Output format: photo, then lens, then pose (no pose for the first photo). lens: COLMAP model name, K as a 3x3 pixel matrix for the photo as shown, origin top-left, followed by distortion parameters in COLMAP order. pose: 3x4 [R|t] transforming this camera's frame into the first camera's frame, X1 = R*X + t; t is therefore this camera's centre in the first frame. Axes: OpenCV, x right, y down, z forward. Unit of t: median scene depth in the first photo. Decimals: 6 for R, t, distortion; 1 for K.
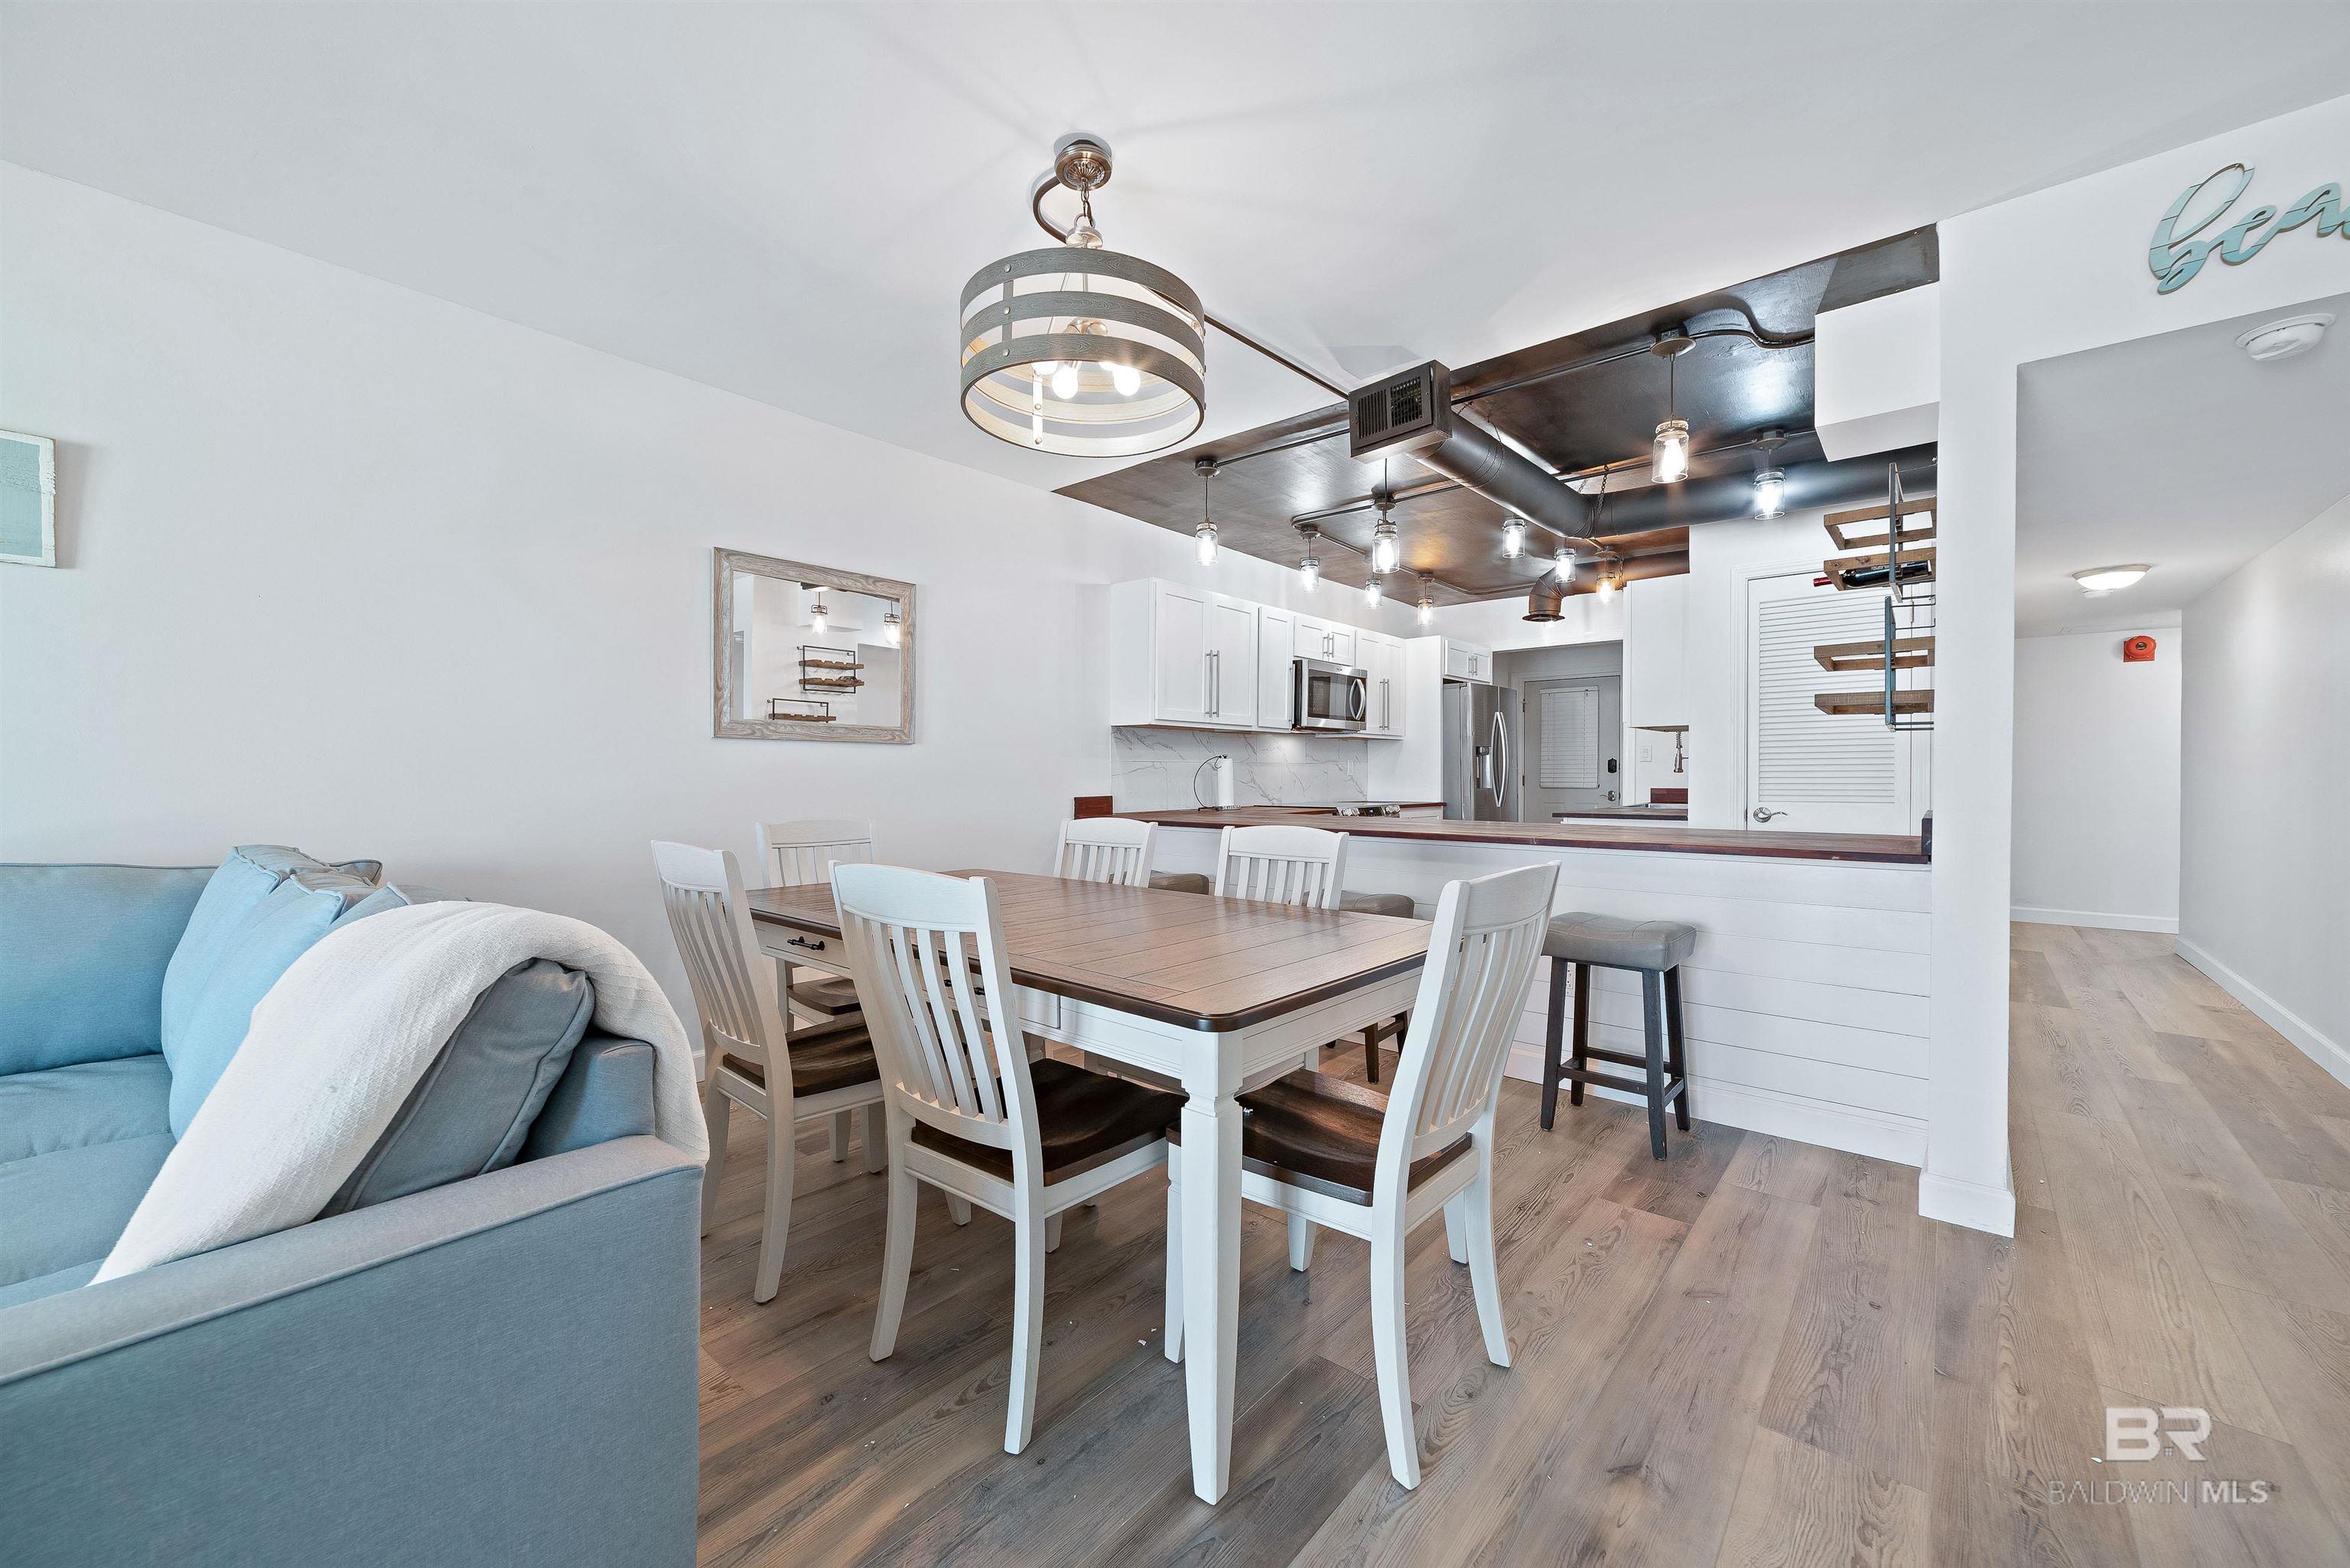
lens RADIAL K [[895.0, 0, 1175.0], [0, 895.0, 784.0], [0, 0, 1]] dist [-0.000781, 0.000072]
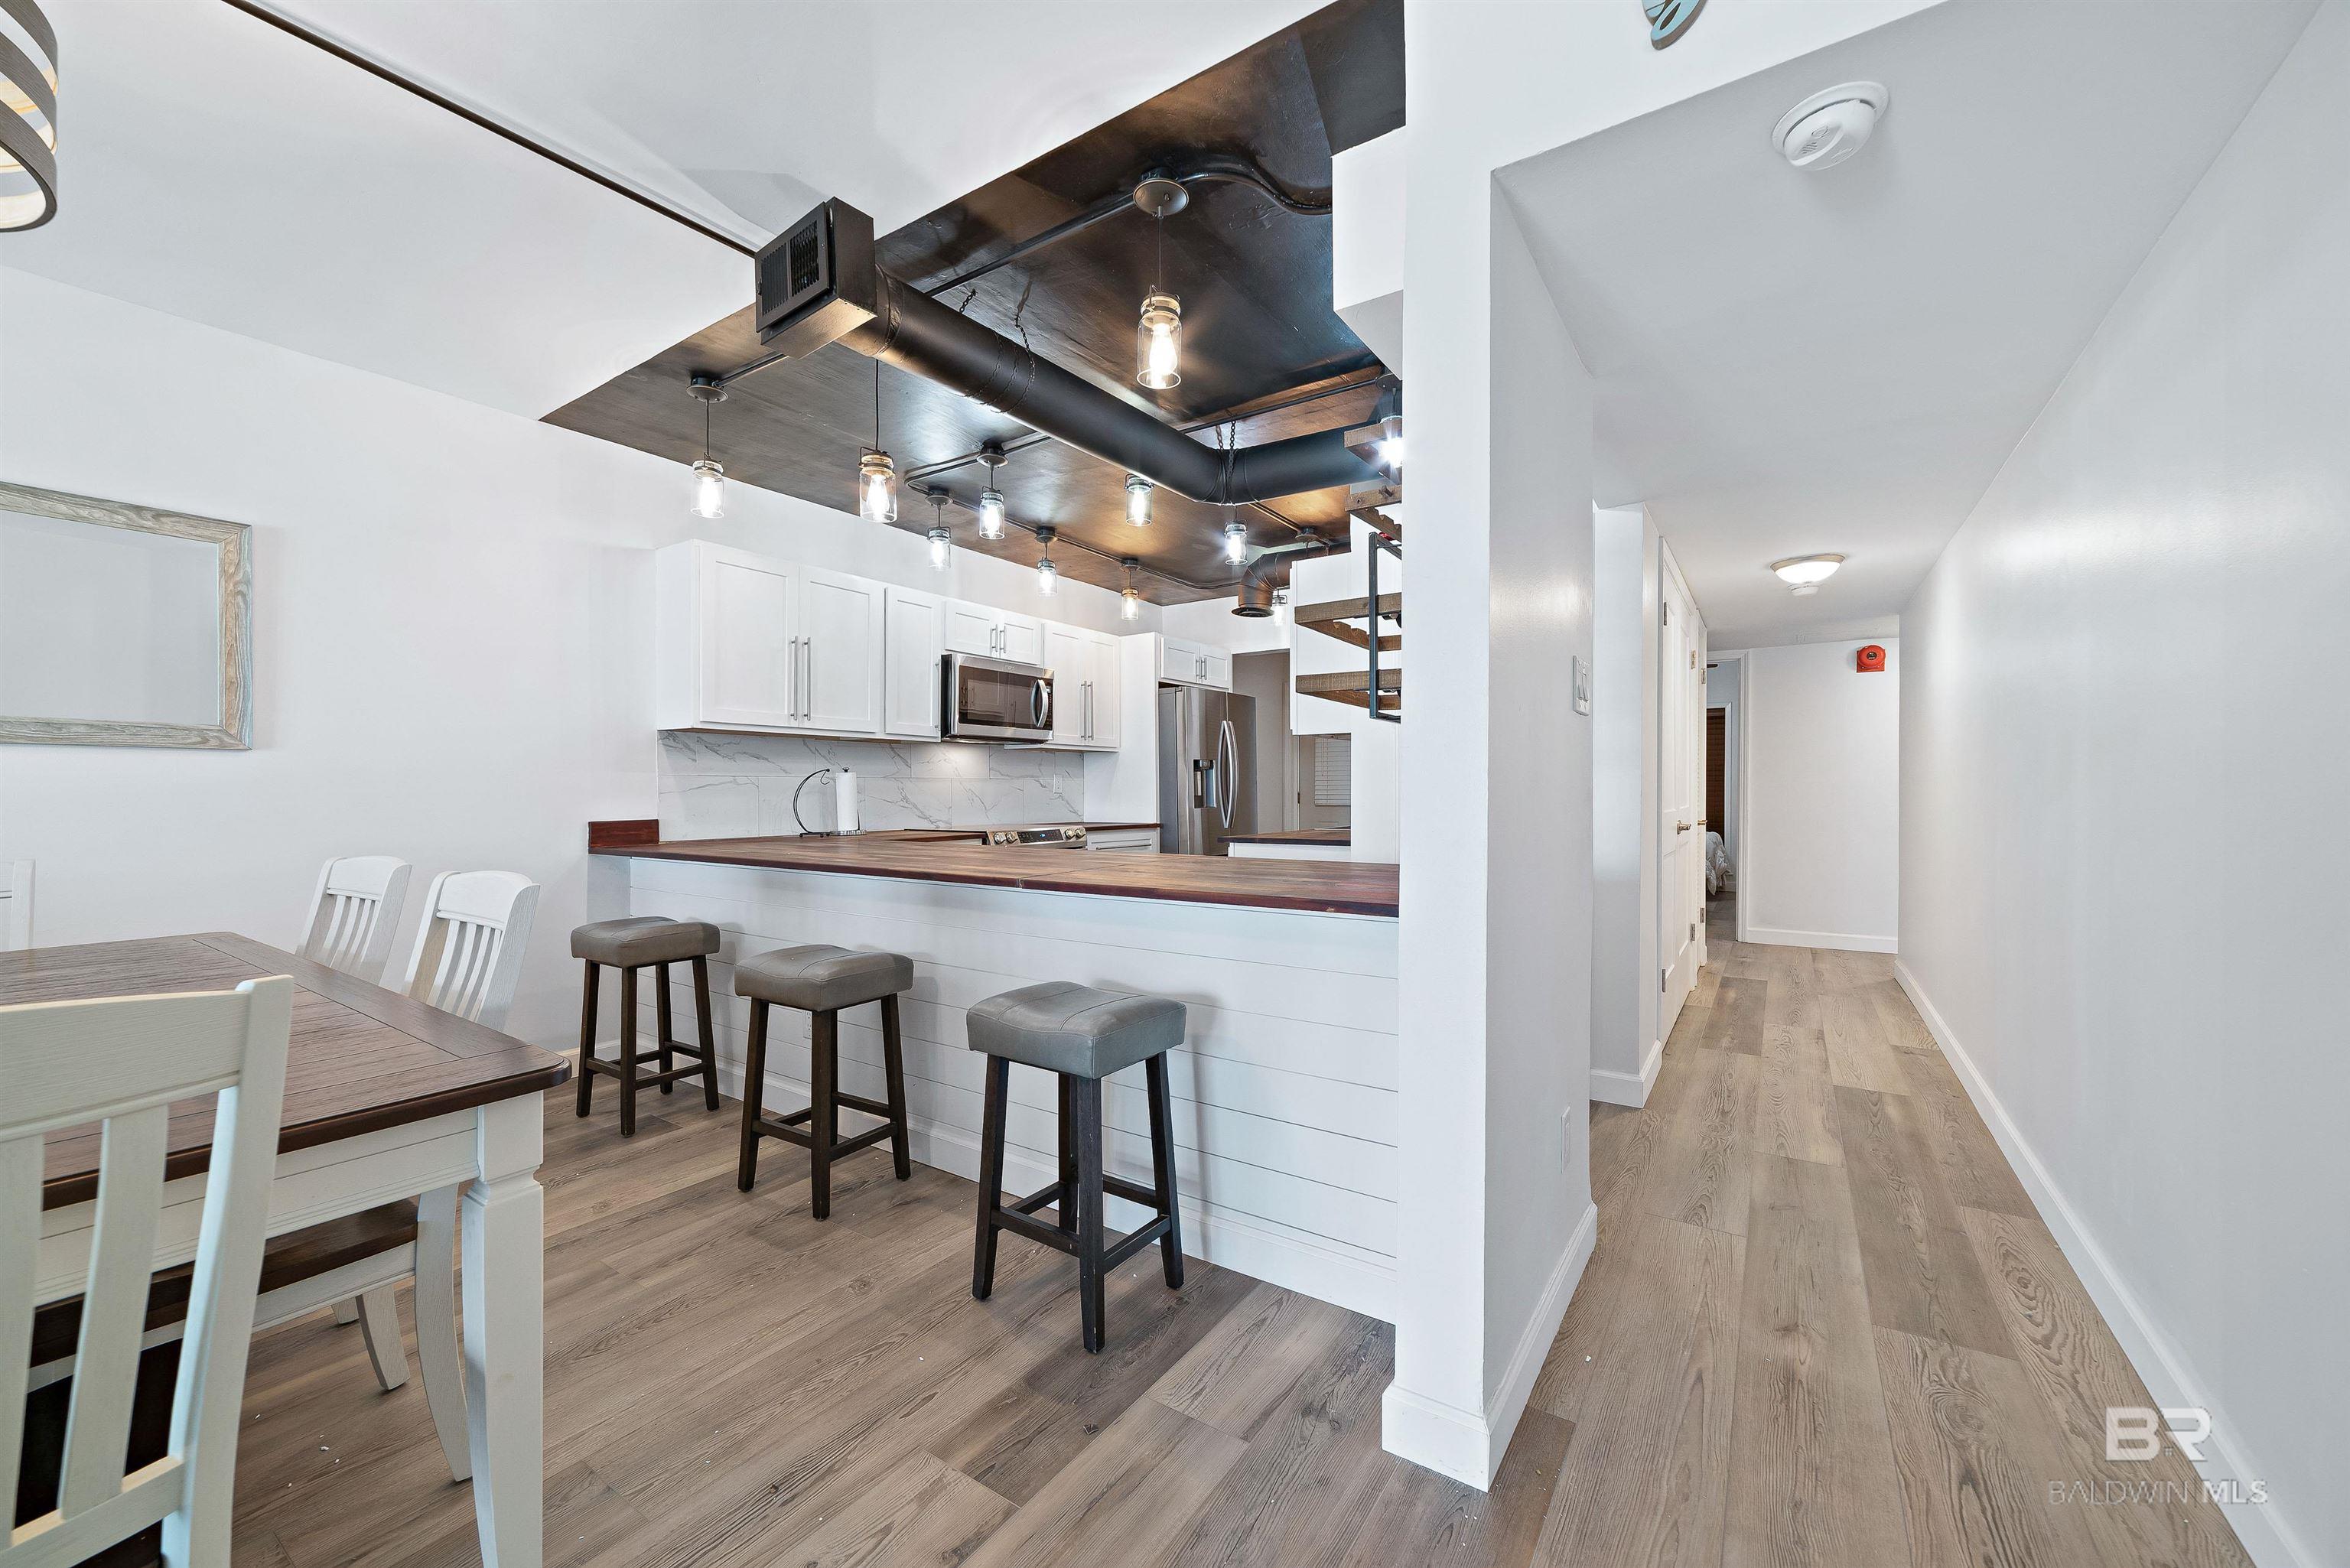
lens RADIAL K [[901.0, 0, 1173.7], [0, 901.0, 802.3], [0, 0, 1]] dist [-0.001616, -0.000064]
pose [[0.992860, -0.004281, 0.119210, 0.316203], [0.004172, 0.999991, 0.001166, -0.001294], [-0.119214, -0.000660, 0.992868, 0.185186]]
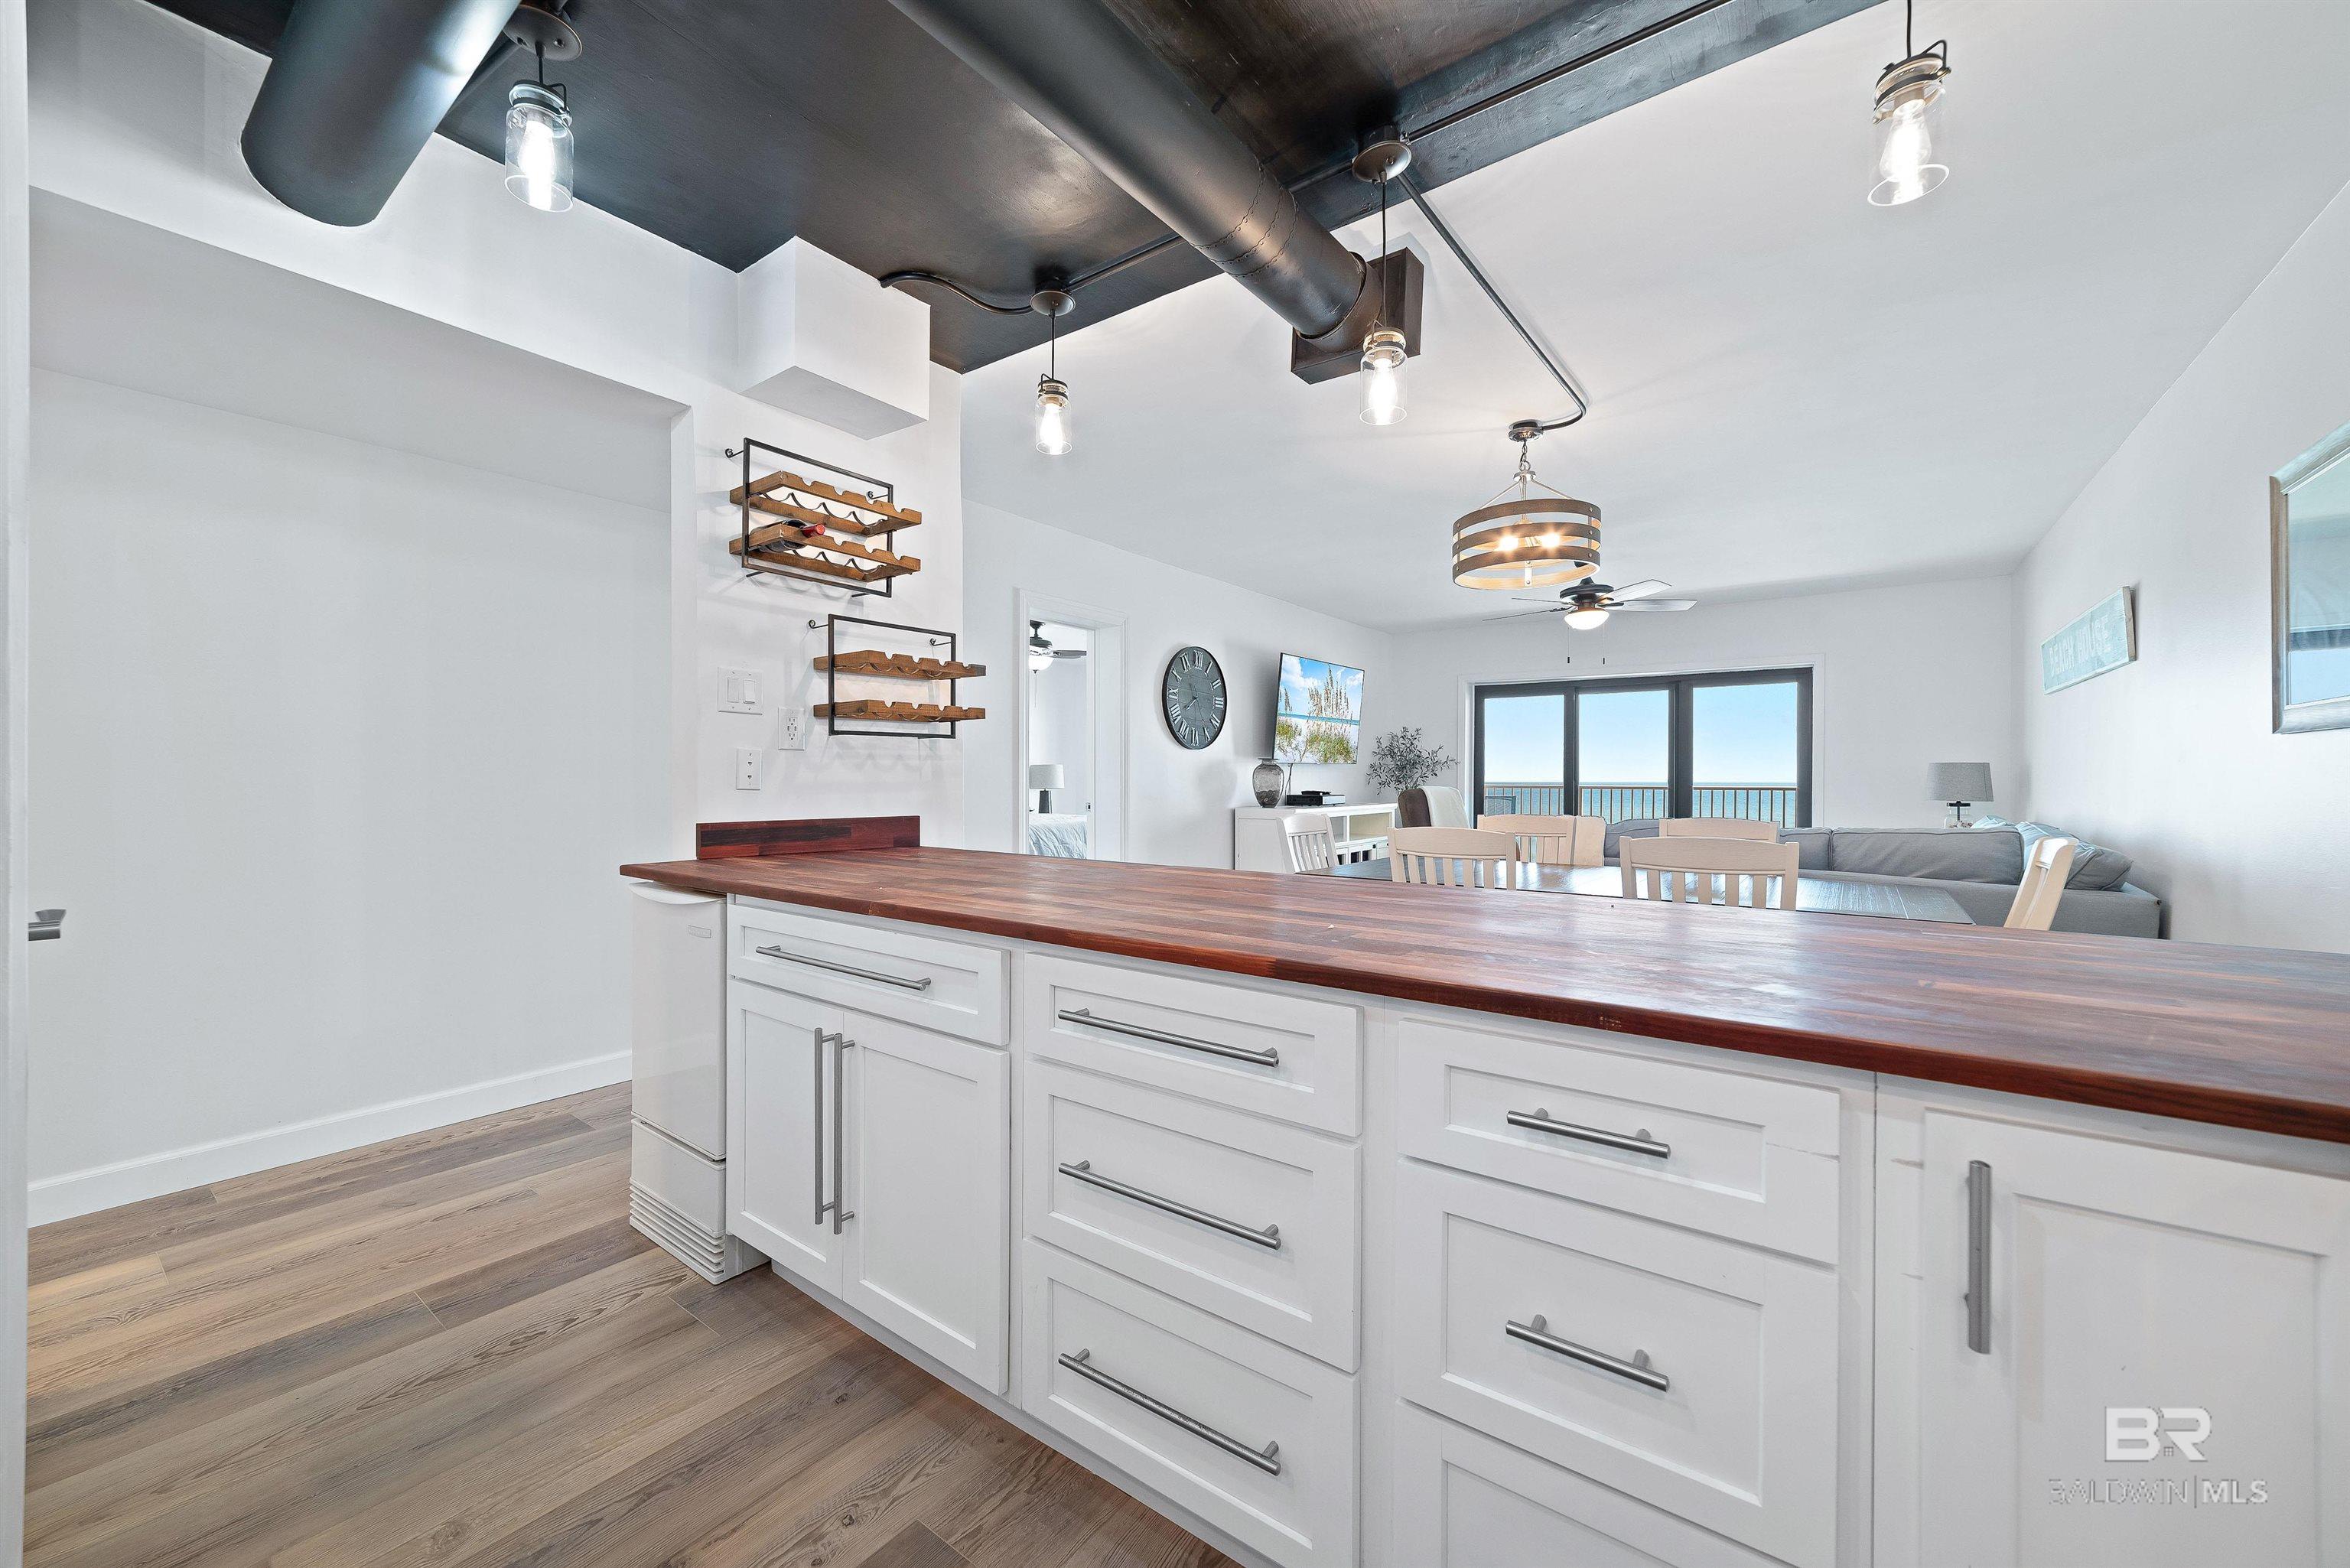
lens RADIAL K [[895.0, 0, 1175.0], [0, 895.0, 784.0], [0, 0, 1]] dist [-0.000781, 0.000072]
pose [[-0.997494, -0.002585, -0.070700, 0.324763], [-0.003645, 0.999883, 0.014861, -0.013215], [0.070653, 0.015082, -0.997387, 1.261876]]
